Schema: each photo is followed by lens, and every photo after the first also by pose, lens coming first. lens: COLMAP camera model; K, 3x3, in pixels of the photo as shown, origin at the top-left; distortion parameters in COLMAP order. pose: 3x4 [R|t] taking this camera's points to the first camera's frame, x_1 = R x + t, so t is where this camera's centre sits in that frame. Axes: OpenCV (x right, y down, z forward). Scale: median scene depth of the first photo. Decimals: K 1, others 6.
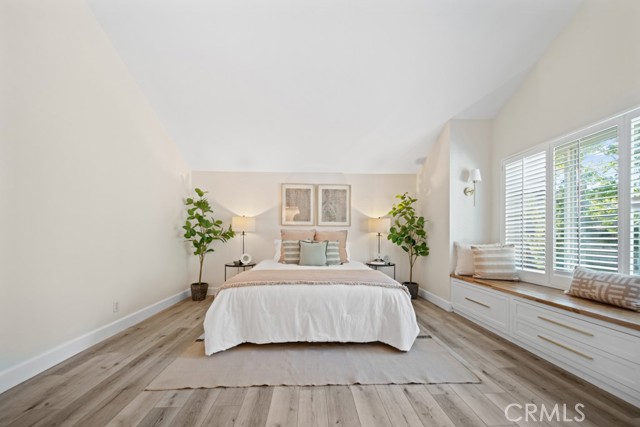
lens RADIAL K [[228.4, 0, 332.9], [0, 228.4, 238.8], [0, 0, 1]] dist [-0.001355, -0.001397]
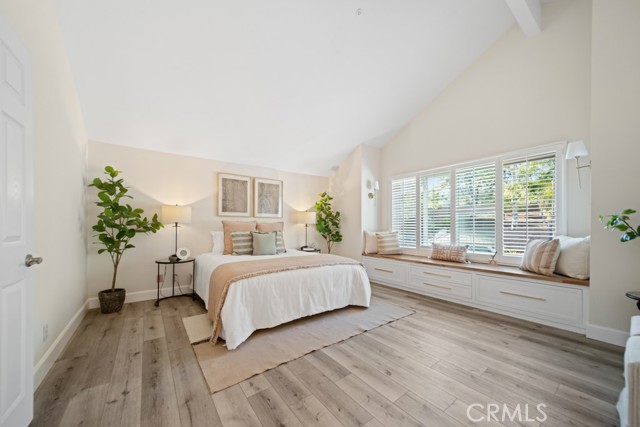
lens RADIAL K [[228.4, 0, 311.1], [0, 228.4, 226.1], [0, 0, 1]] dist [-0.001355, -0.001397]
pose [[0.839372, -0.005799, 0.543526, -0.621926], [0.010638, 0.999927, -0.005761, -0.010938], [-0.543453, 0.010617, 0.839372, -0.013812]]
